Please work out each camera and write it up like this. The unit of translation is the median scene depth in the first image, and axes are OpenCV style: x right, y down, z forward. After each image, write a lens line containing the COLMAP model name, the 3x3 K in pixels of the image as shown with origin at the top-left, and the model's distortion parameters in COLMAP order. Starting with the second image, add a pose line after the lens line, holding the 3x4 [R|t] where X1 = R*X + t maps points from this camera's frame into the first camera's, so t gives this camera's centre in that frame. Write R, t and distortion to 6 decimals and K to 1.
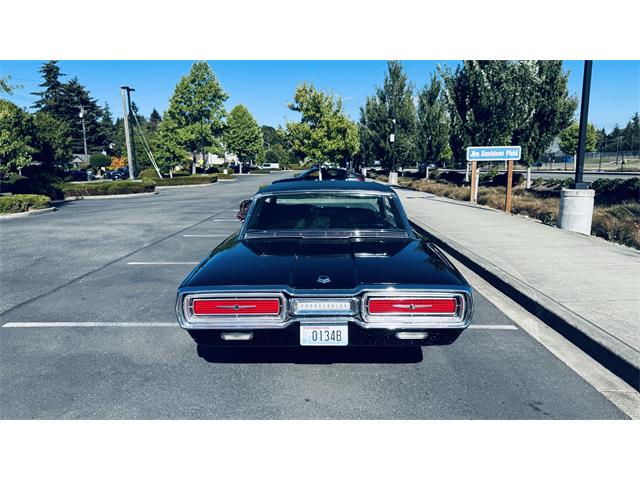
lens RADIAL K [[447.8, 0, 319.7], [0, 447.8, 241.6], [0, 0, 1]] dist [0.021242, -0.032813]
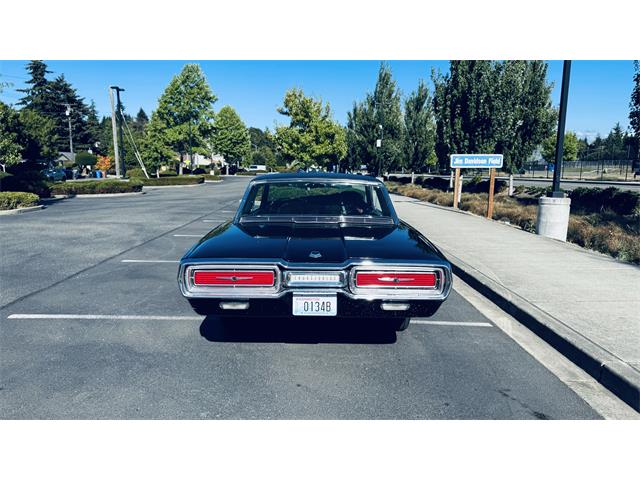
lens RADIAL K [[447.8, 0, 315.3], [0, 447.8, 238.0], [0, 0, 1]] dist [0.021242, -0.032813]
pose [[0.999593, 0.017158, 0.022801, -0.002909], [-0.016832, 0.999755, -0.014393, 0.001235], [-0.023043, 0.014004, 0.999636, -0.016389]]
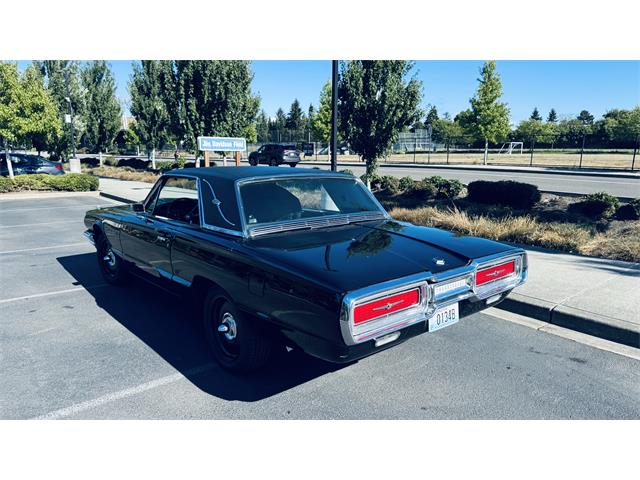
lens RADIAL K [[447.8, 0, 320.2], [0, 447.8, 239.4], [0, 0, 1]] dist [0.021242, -0.032813]
pose [[0.744606, -0.107004, 0.658872, -0.129864], [0.090305, 0.994141, 0.059398, -0.015245], [-0.661368, 0.015271, 0.749906, 0.064742]]
